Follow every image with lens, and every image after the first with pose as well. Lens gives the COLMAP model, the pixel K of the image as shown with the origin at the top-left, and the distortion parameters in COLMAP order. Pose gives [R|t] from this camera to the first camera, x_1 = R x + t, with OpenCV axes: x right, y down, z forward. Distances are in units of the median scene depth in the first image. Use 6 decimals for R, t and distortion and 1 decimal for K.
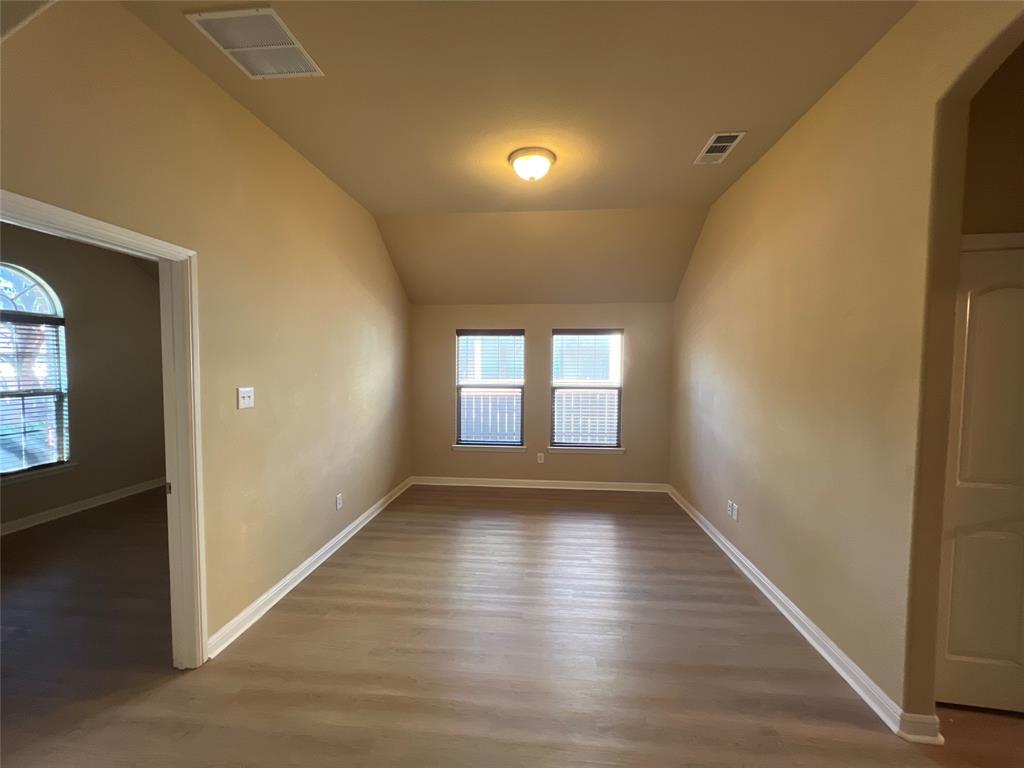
lens RADIAL K [[406.0, 0, 512.0], [0, 406.0, 384.0], [0, 0, 1]] dist [0.001589, 0.000245]
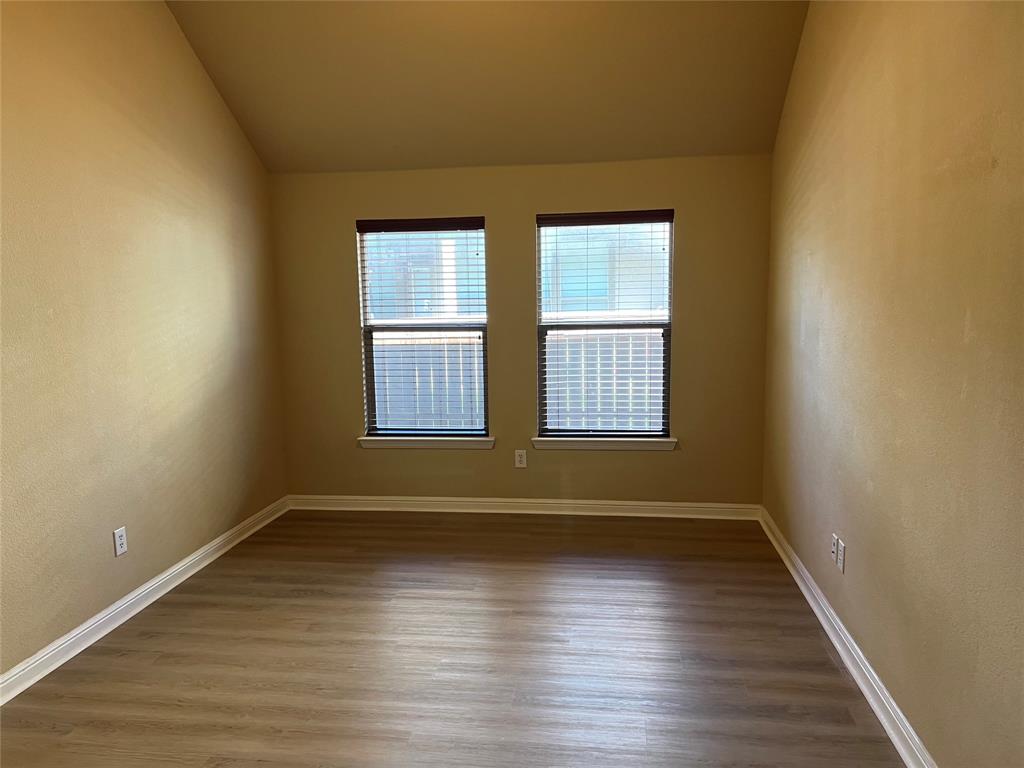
lens RADIAL K [[769.0, 0, 512.0], [0, 769.0, 384.0], [0, 0, 1]] dist [0.077639, -0.076265]
pose [[0.998082, -0.018338, -0.059127, 0.155075], [0.023080, 0.996485, 0.080532, 0.001113], [0.057442, -0.081743, 0.994997, -0.014111]]
